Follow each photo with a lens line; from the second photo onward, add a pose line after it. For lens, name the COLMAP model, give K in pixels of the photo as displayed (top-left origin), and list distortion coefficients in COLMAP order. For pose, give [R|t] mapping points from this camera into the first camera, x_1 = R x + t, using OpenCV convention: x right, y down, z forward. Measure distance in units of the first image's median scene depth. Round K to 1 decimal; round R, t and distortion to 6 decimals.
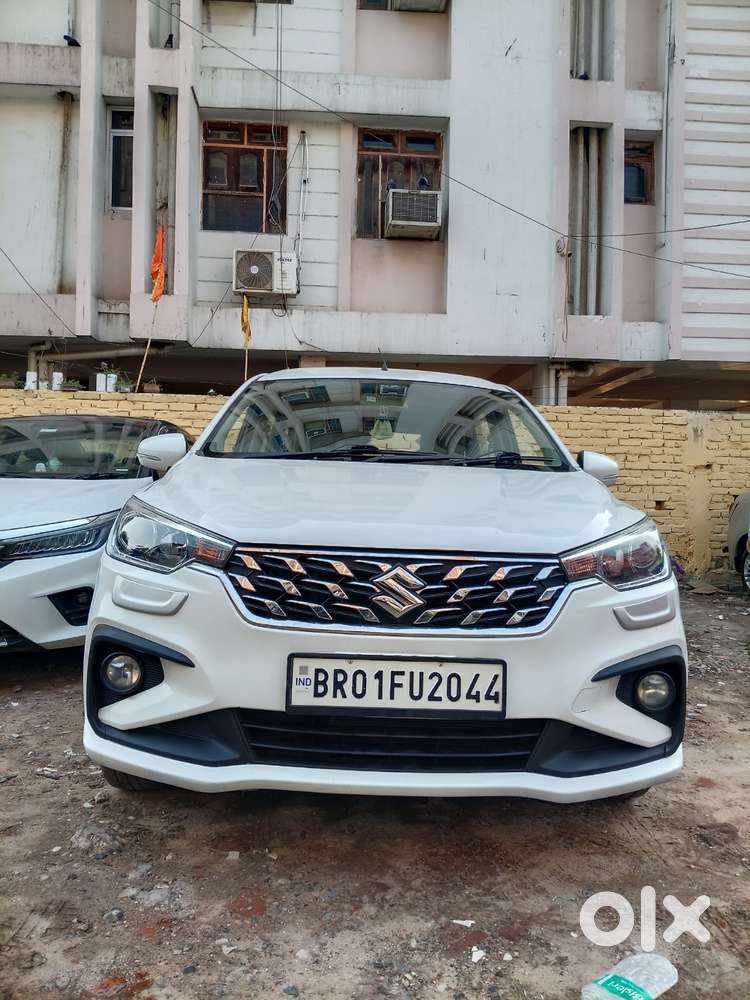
lens RADIAL K [[730.7, 0, 375.1], [0, 730.7, 495.3], [0, 0, 1]] dist [0.060536, -0.105983]
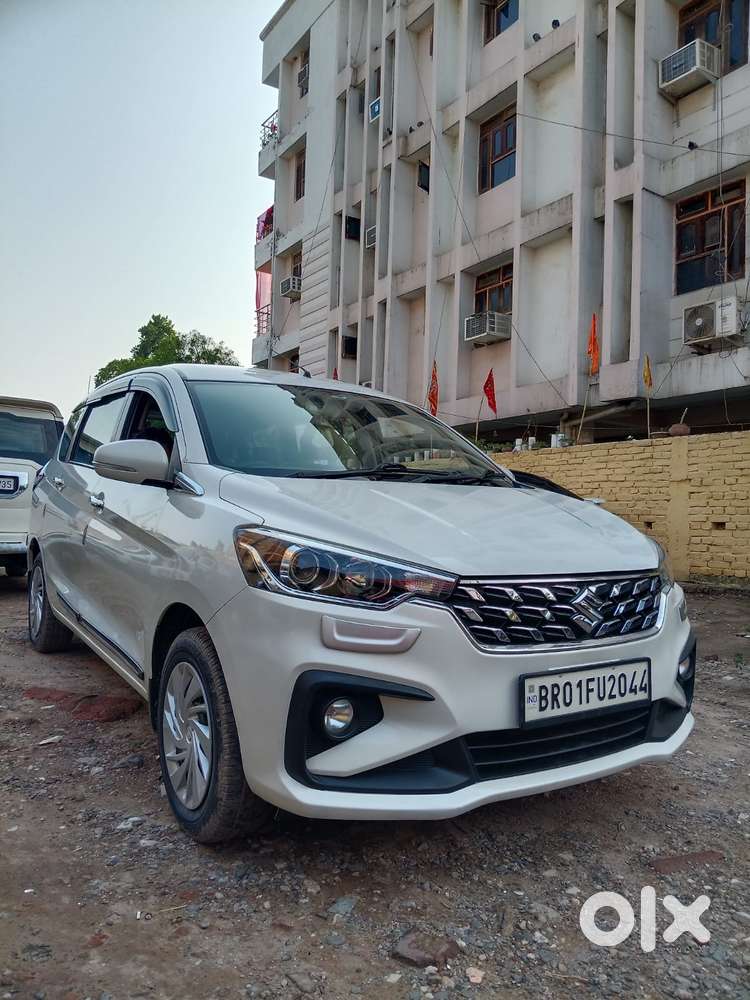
lens RADIAL K [[730.7, 0, 375.1], [0, 730.7, 495.3], [0, 0, 1]] dist [0.060536, -0.105983]
pose [[0.850910, -0.008781, 0.525238, -0.865417], [-0.013473, 0.999167, 0.038530, -0.091764], [-0.525138, -0.039862, 0.850083, 0.190503]]
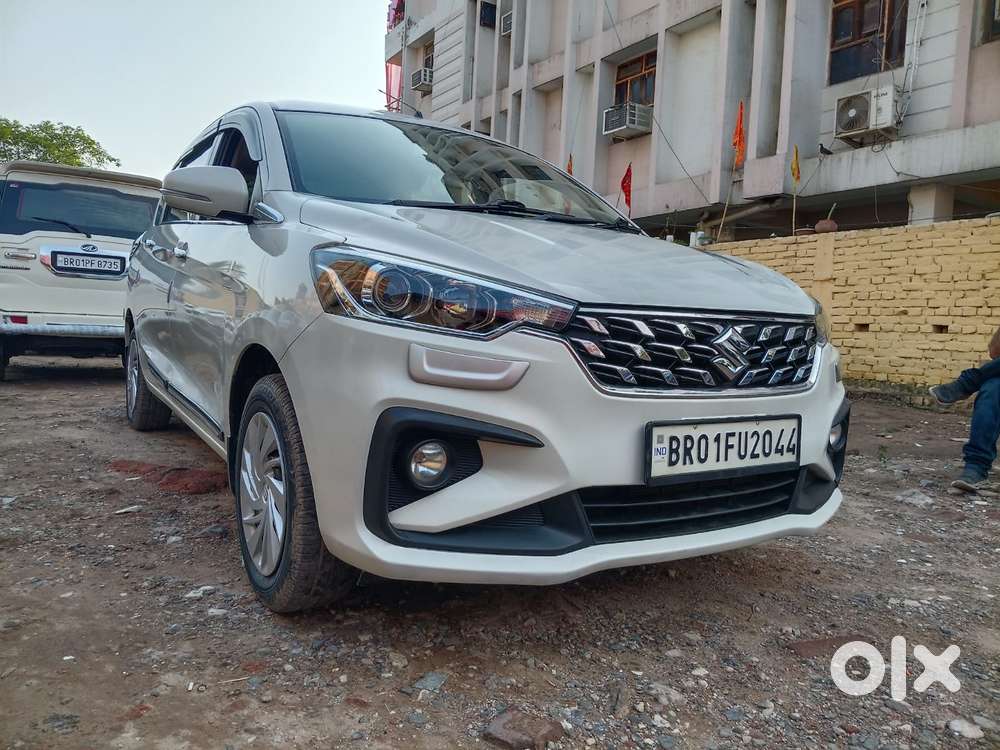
lens RADIAL K [[730.7, 0, 503.7], [0, 730.7, 376.1], [0, 0, 1]] dist [0.060536, -0.105983]
pose [[0.854679, -0.038935, 0.517694, -0.733964], [-0.032057, 0.991323, 0.127480, 0.046352], [-0.518165, -0.125550, 0.846015, 0.322894]]
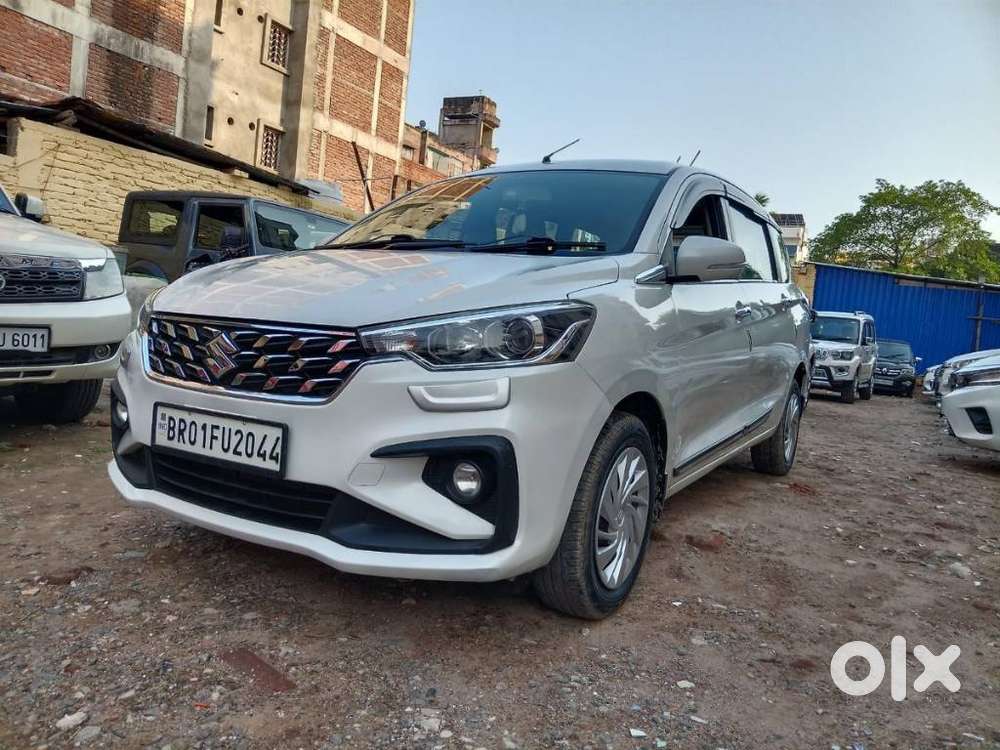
lens RADIAL K [[730.7, 0, 503.7], [0, 730.7, 376.1], [0, 0, 1]] dist [0.060536, -0.105983]
pose [[0.851290, 0.059637, -0.521295, 0.976623], [-0.017981, 0.996252, 0.084610, 0.060783], [0.524387, -0.062654, 0.849172, 0.275529]]
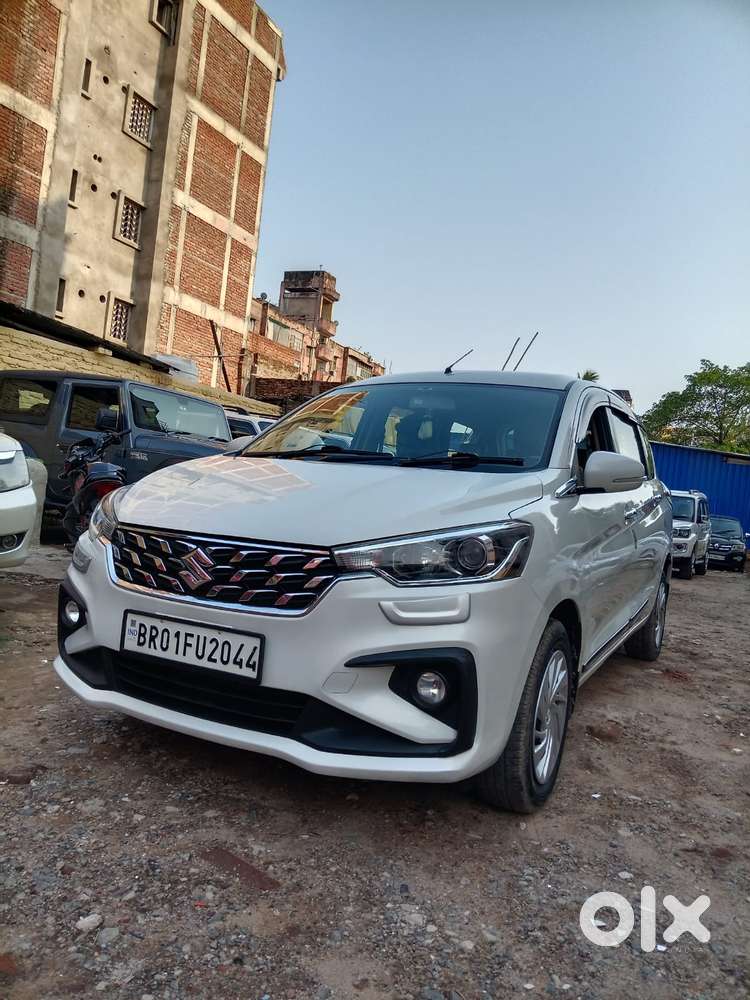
lens RADIAL K [[730.7, 0, 375.1], [0, 730.7, 495.3], [0, 0, 1]] dist [0.060536, -0.105983]
pose [[0.877205, 0.035762, -0.478782, 0.862748], [-0.030879, 0.999360, 0.018071, -0.019657], [0.479122, -0.001067, 0.877748, 0.079168]]
